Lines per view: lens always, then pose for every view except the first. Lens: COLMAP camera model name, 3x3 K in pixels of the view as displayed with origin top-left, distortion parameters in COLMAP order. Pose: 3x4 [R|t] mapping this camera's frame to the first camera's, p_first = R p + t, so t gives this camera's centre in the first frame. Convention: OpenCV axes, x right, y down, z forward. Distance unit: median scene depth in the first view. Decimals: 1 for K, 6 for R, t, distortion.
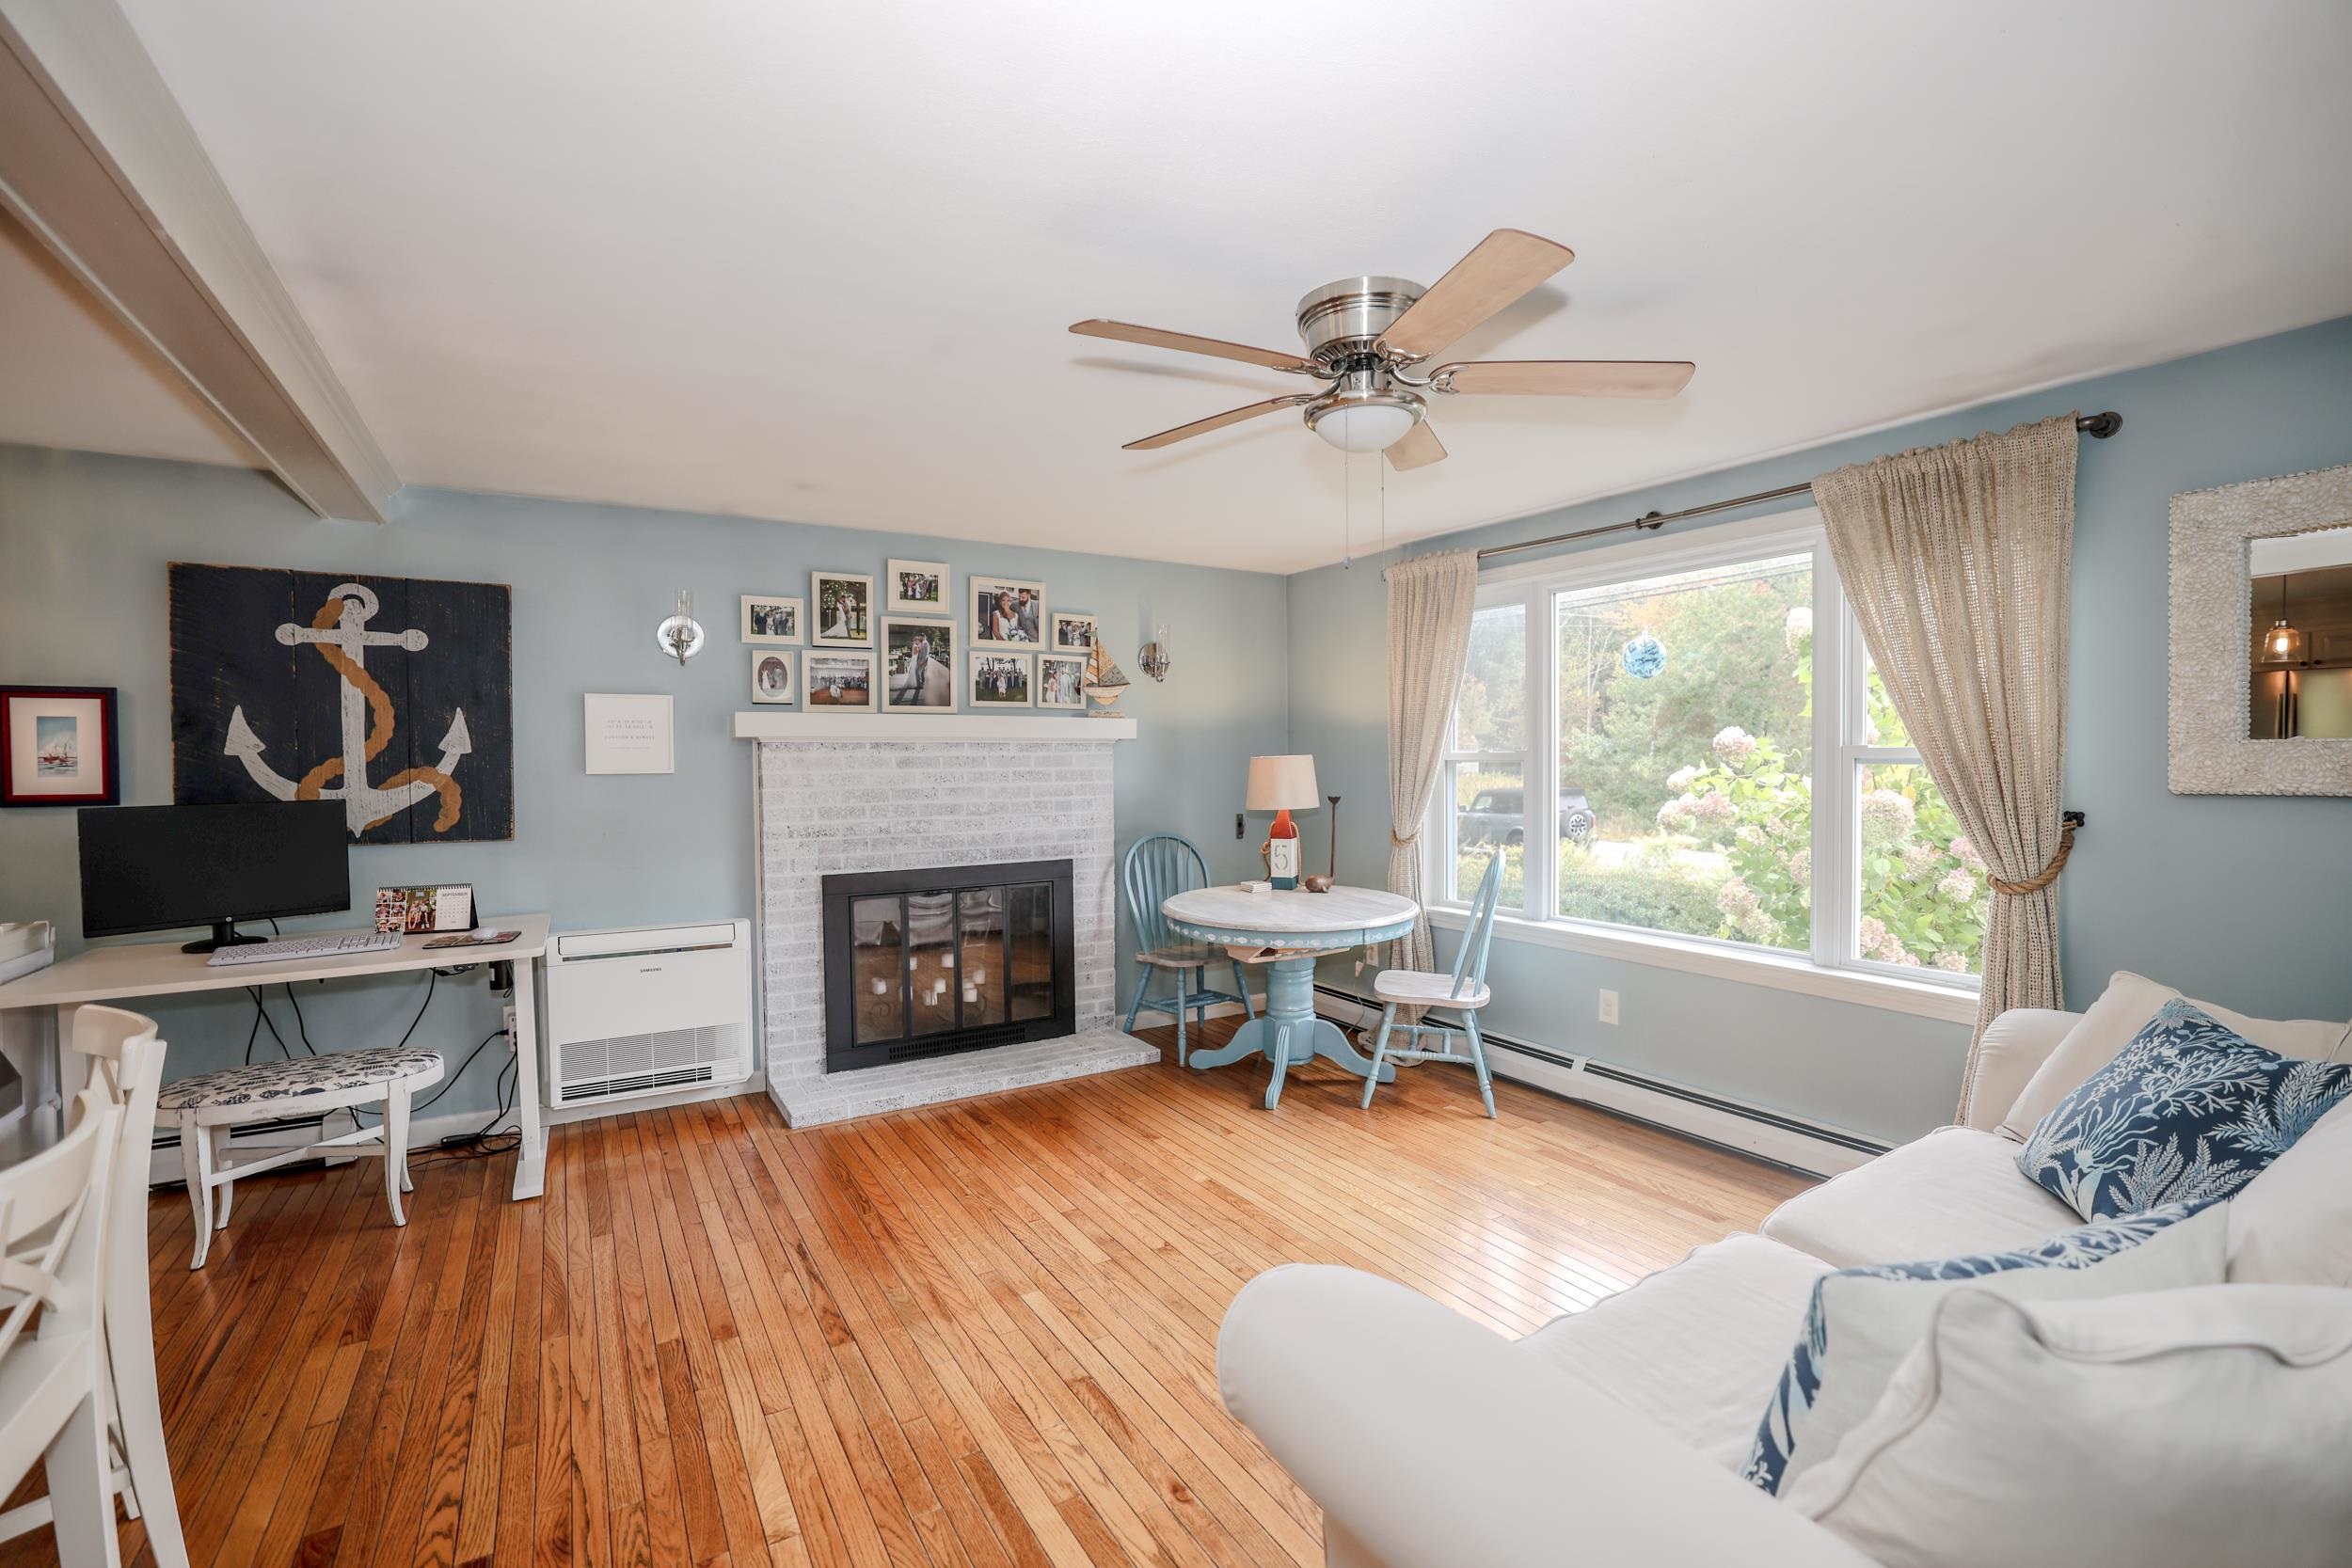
lens RADIAL K [[1026.0, 0, 1176.0], [0, 1026.0, 784.0], [0, 0, 1]] dist [-0.040297, 0.000206]
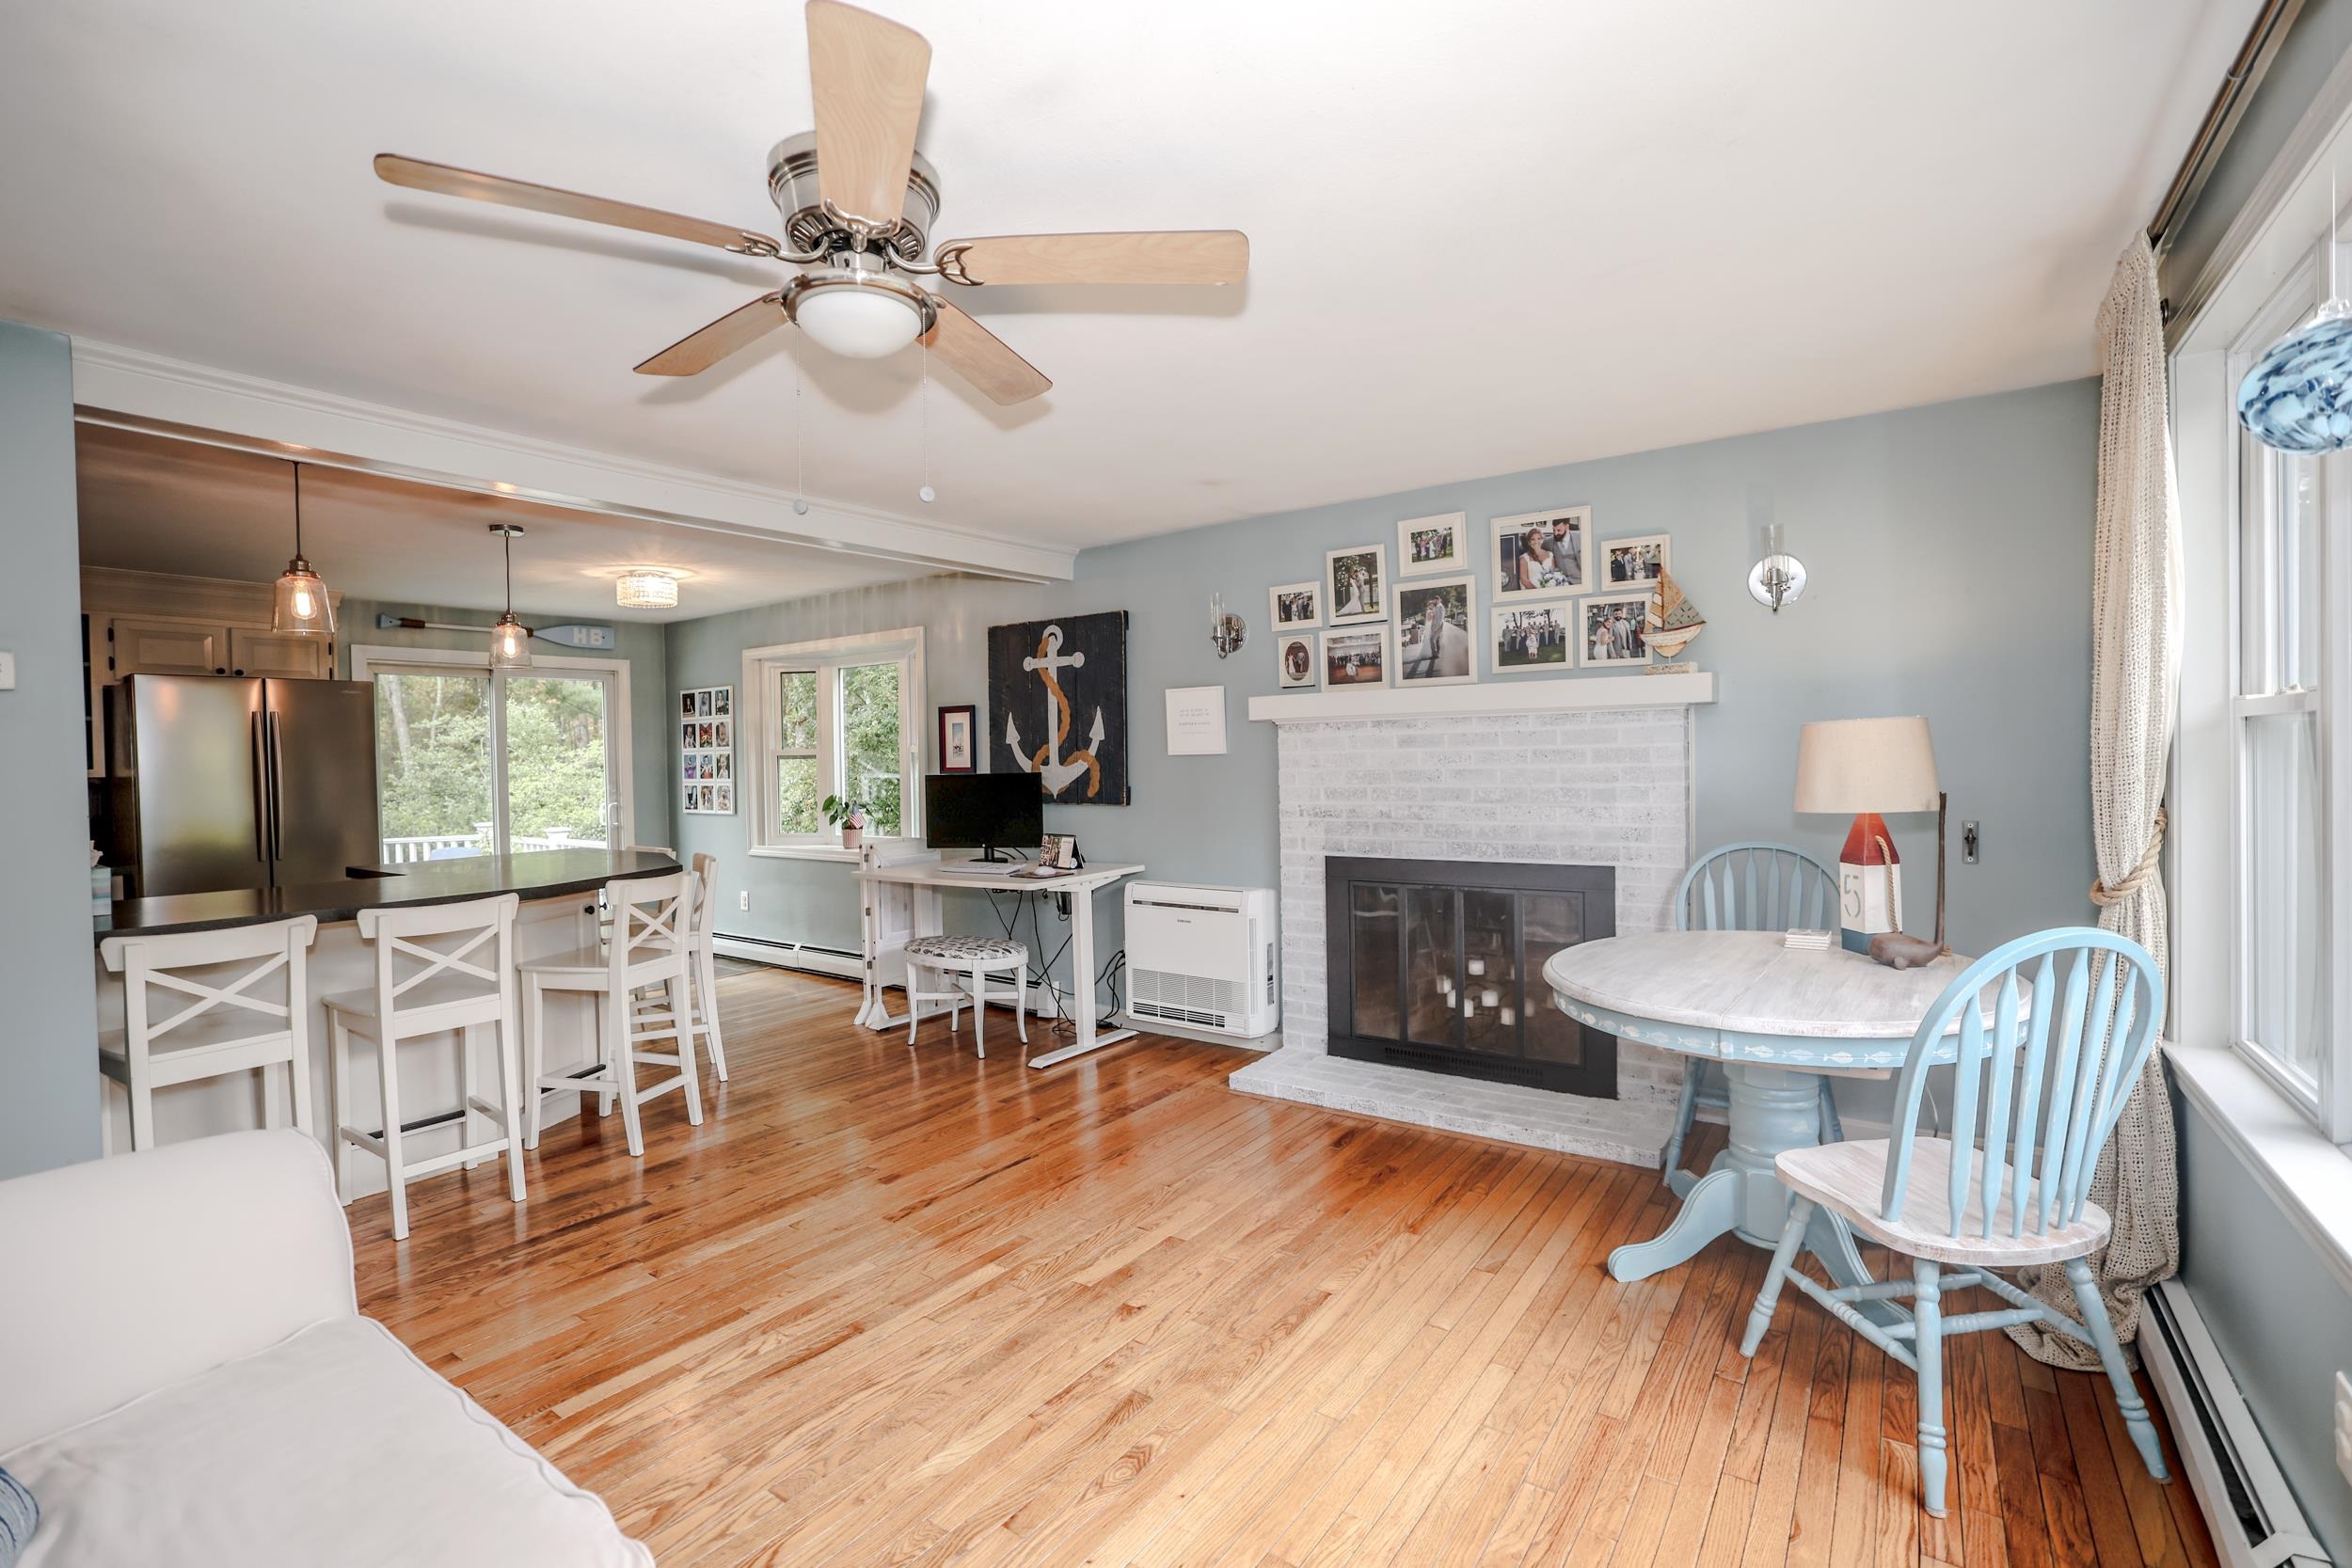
lens RADIAL K [[1026.0, 0, 1176.0], [0, 1026.0, 784.0], [0, 0, 1]] dist [-0.040297, 0.000206]
pose [[0.395737, 0.019580, -0.918155, 0.499885], [-0.009775, 0.999806, 0.017108, 0.003530], [0.918312, 0.002205, 0.395852, 0.454690]]
